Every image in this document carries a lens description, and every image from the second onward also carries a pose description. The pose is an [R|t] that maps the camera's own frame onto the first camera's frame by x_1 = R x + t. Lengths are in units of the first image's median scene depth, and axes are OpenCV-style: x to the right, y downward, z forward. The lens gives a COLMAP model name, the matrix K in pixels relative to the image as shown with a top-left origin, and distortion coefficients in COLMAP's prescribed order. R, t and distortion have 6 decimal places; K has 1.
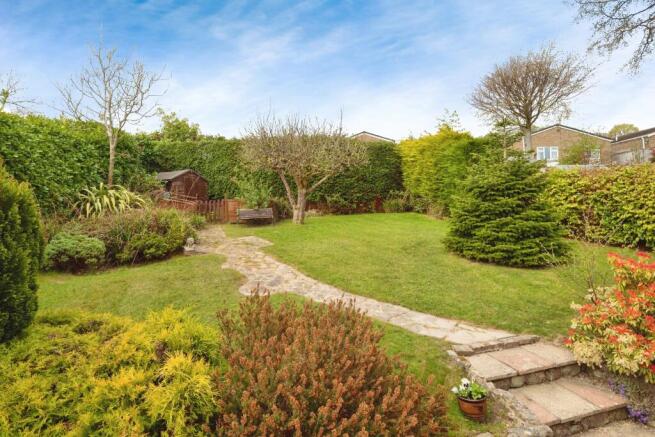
lens RADIAL K [[313.5, 0, 326.0], [0, 313.5, 212.1], [0, 0, 1]] dist [-0.016043, -0.000135]
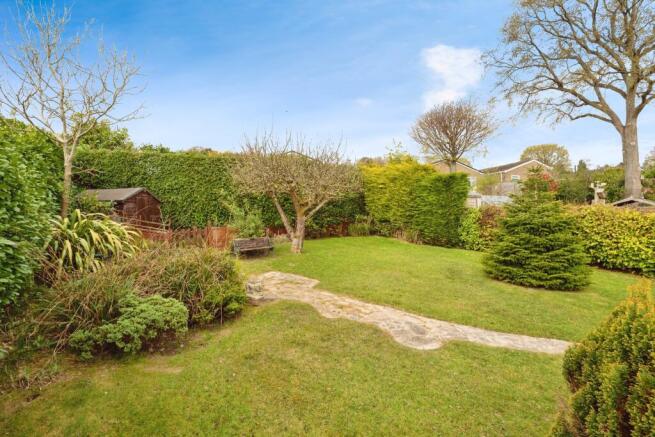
lens RADIAL K [[313.5, 0, 326.6], [0, 313.5, 221.4], [0, 0, 1]] dist [-0.016043, -0.000135]
pose [[0.930297, 0.000054, 0.366808, -0.337976], [0.006619, 0.999835, -0.016934, -0.038770], [-0.366748, 0.018182, 0.930143, 0.097399]]
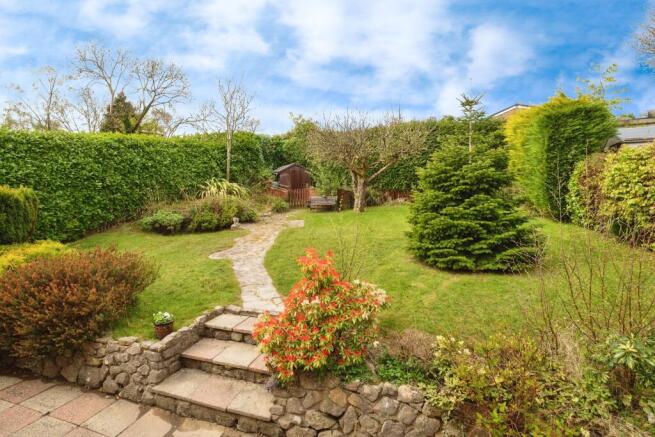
lens RADIAL K [[313.5, 0, 323.5], [0, 313.5, 220.4], [0, 0, 1]] dist [-0.016043, -0.000135]
pose [[0.837940, 0.058673, -0.542599, 0.386123], [-0.018941, 0.996732, 0.078529, -0.012679], [0.545433, -0.055526, 0.836313, 0.031625]]
